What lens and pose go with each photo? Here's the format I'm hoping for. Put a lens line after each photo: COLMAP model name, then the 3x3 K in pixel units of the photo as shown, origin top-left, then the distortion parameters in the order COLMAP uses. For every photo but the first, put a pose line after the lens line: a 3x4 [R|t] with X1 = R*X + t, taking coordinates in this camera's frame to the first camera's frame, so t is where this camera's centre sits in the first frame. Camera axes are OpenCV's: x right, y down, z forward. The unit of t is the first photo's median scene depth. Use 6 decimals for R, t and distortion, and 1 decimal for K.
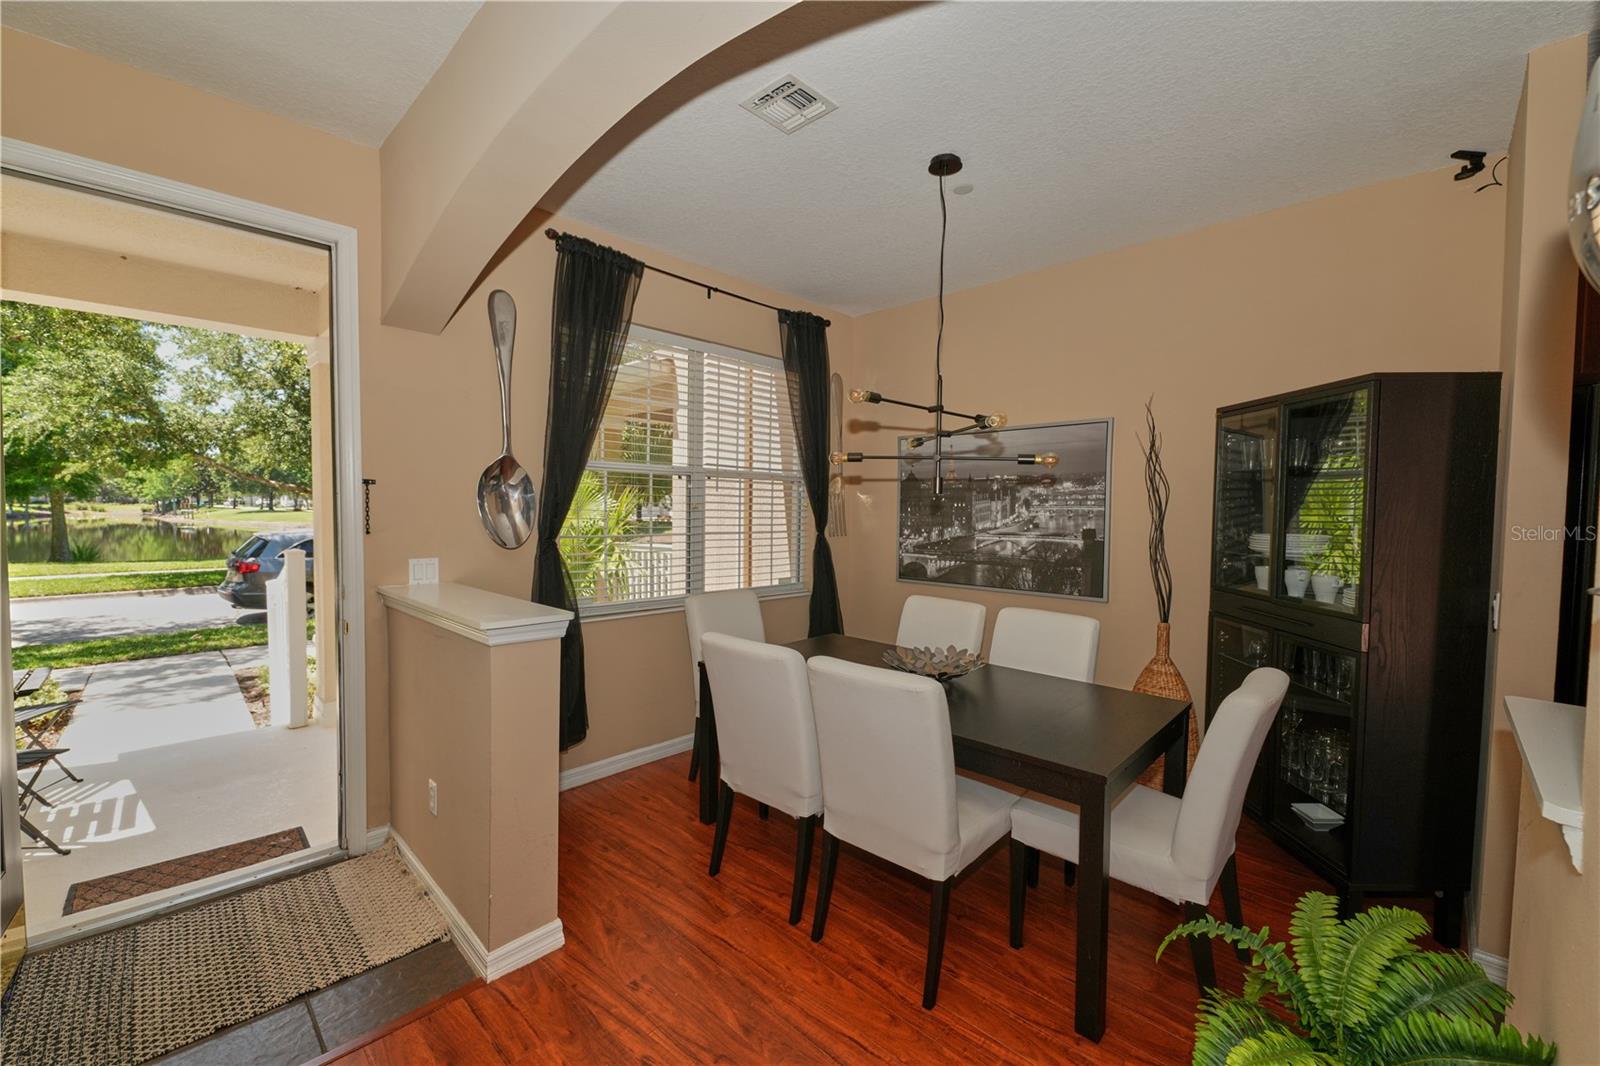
lens RADIAL K [[641.0, 0, 803.3], [0, 641.0, 537.1], [0, 0, 1]] dist [0.012254, -0.007831]
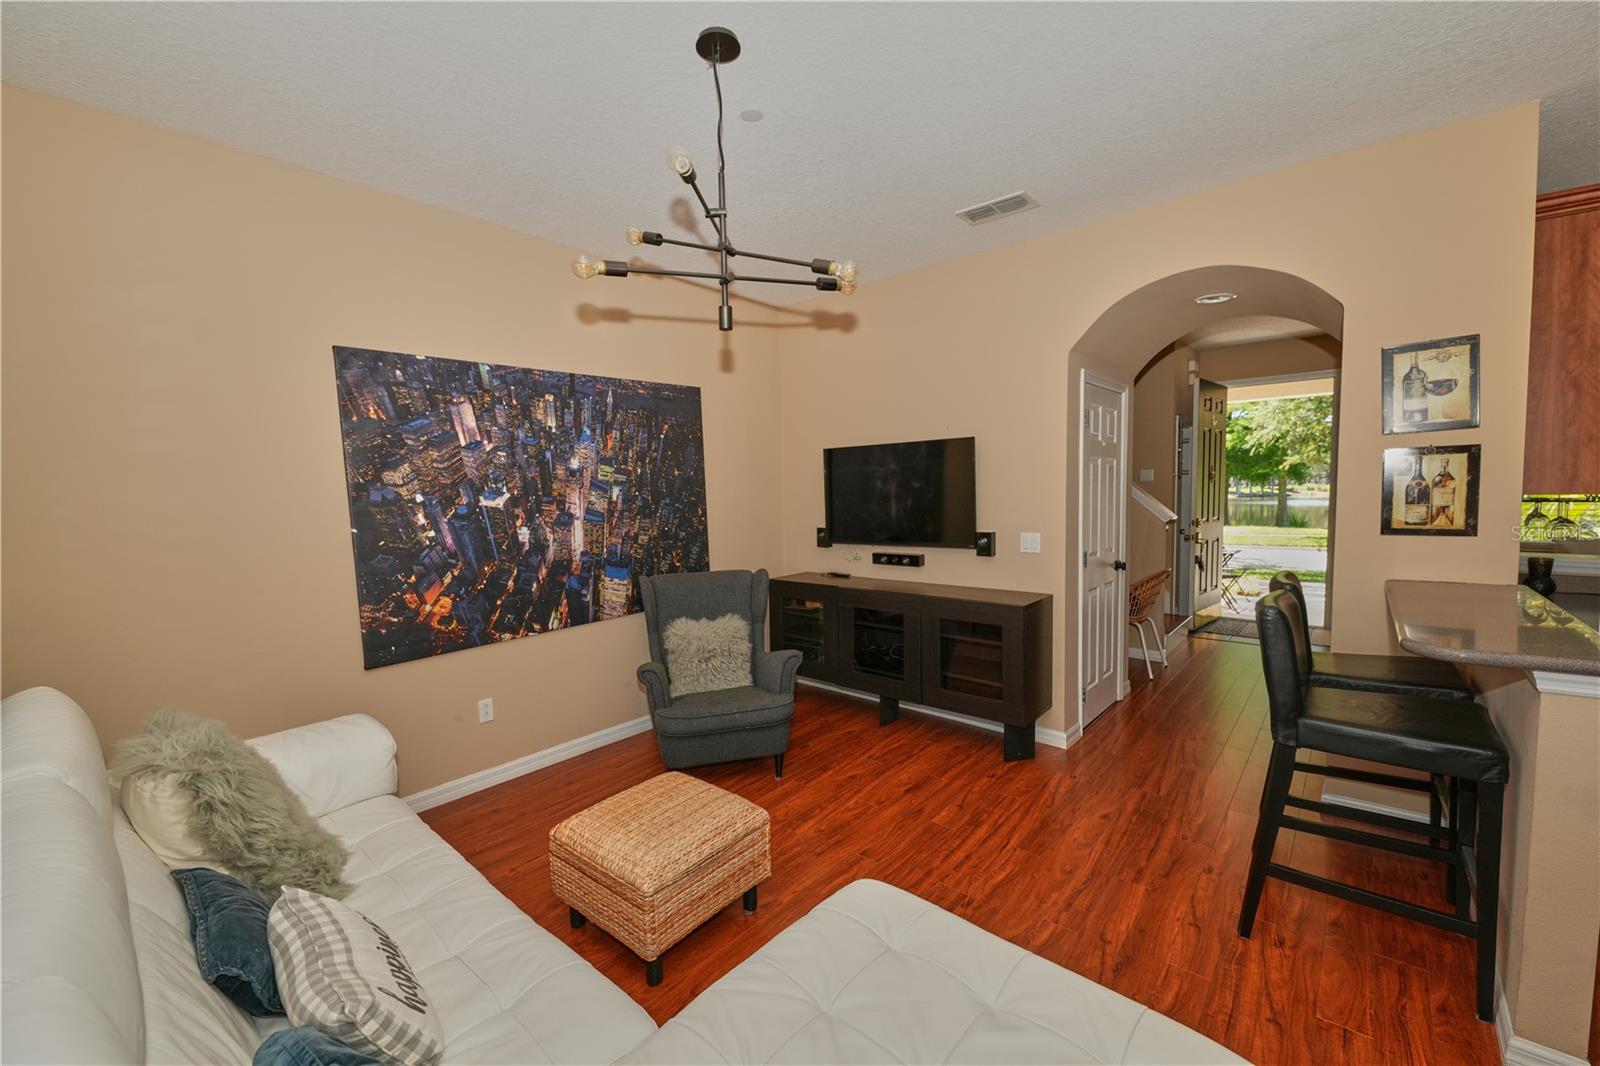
lens RADIAL K [[641.0, 0, 798.2], [0, 641.0, 533.9], [0, 0, 1]] dist [0.012254, -0.007831]
pose [[0.054841, 0.052646, -0.997106, 1.040818], [-0.024412, 0.998381, 0.051371, 0.040833], [0.998197, 0.021524, 0.056037, -0.738690]]
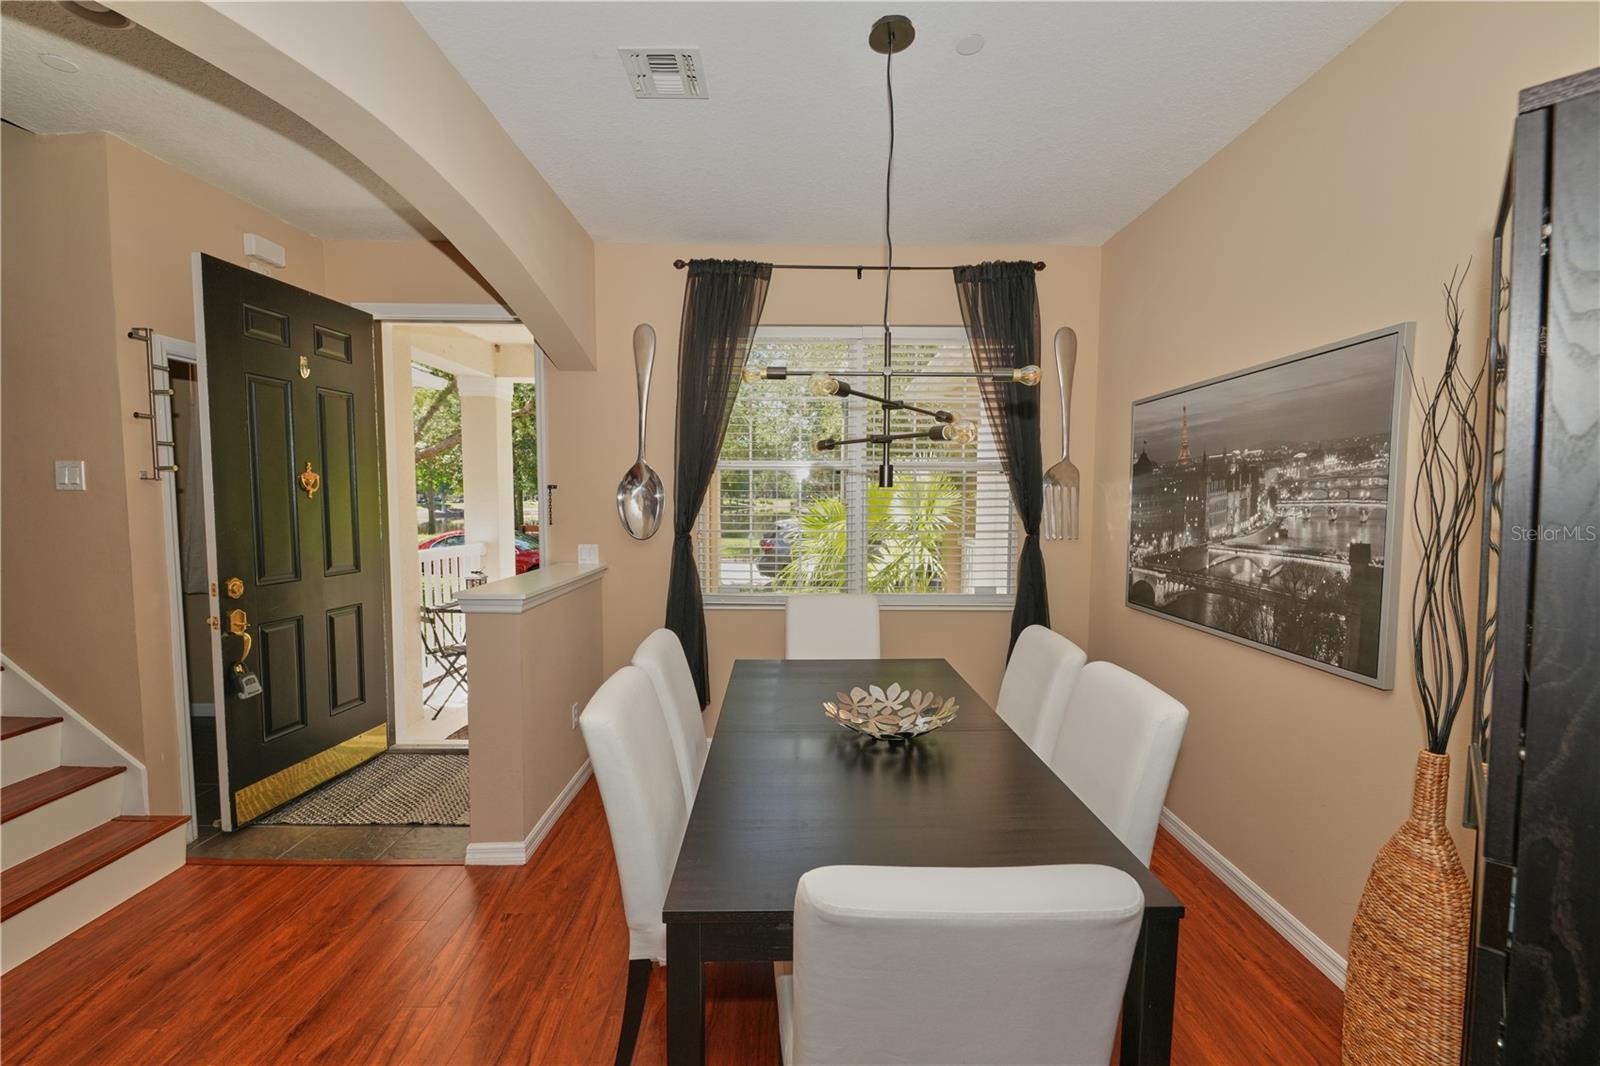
lens RADIAL K [[641.0, 0, 798.4], [0, 641.0, 535.8], [0, 0, 1]] dist [0.012254, -0.007831]
pose [[0.700622, 0.034676, -0.712690, 0.446066], [-0.027495, 0.999389, 0.021596, -0.016111], [0.713003, 0.004465, 0.701147, 0.271546]]
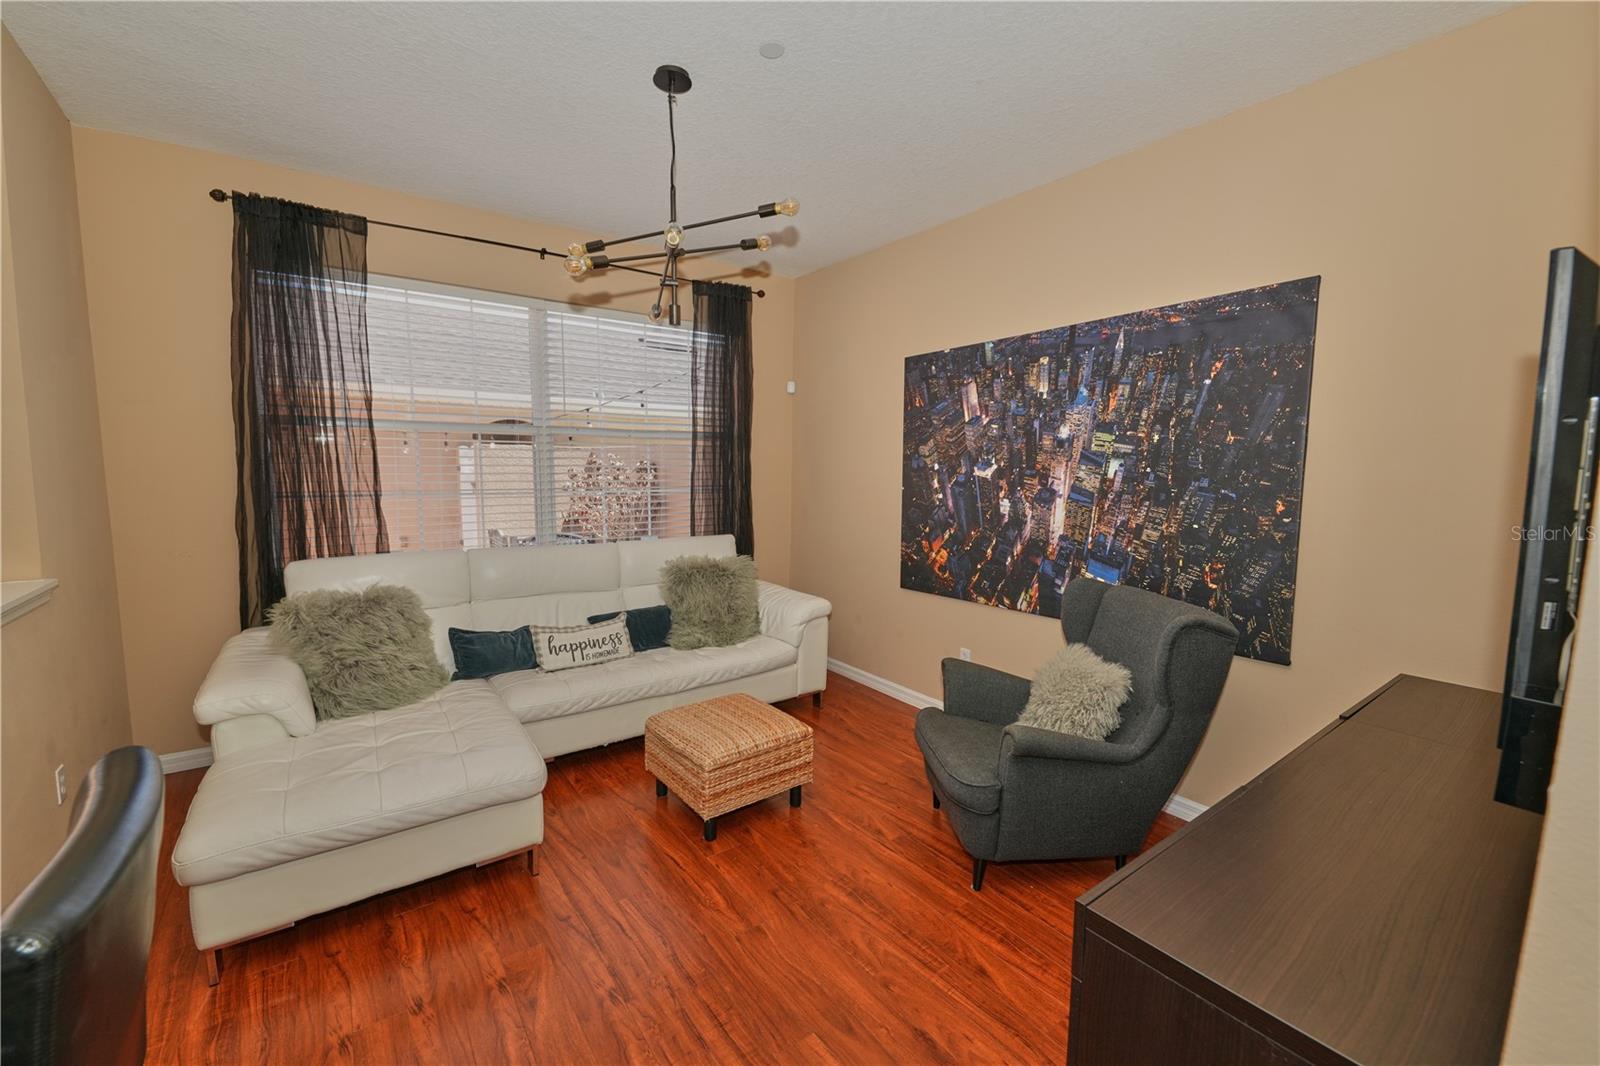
lens RADIAL K [[641.0, 0, 801.5], [0, 641.0, 536.7], [0, 0, 1]] dist [0.012254, -0.007831]
pose [[-0.986255, -0.049034, 0.157786, 0.308496], [-0.023509, 0.986880, 0.159736, 0.004520], [-0.163549, 0.153831, -0.974468, -0.180571]]
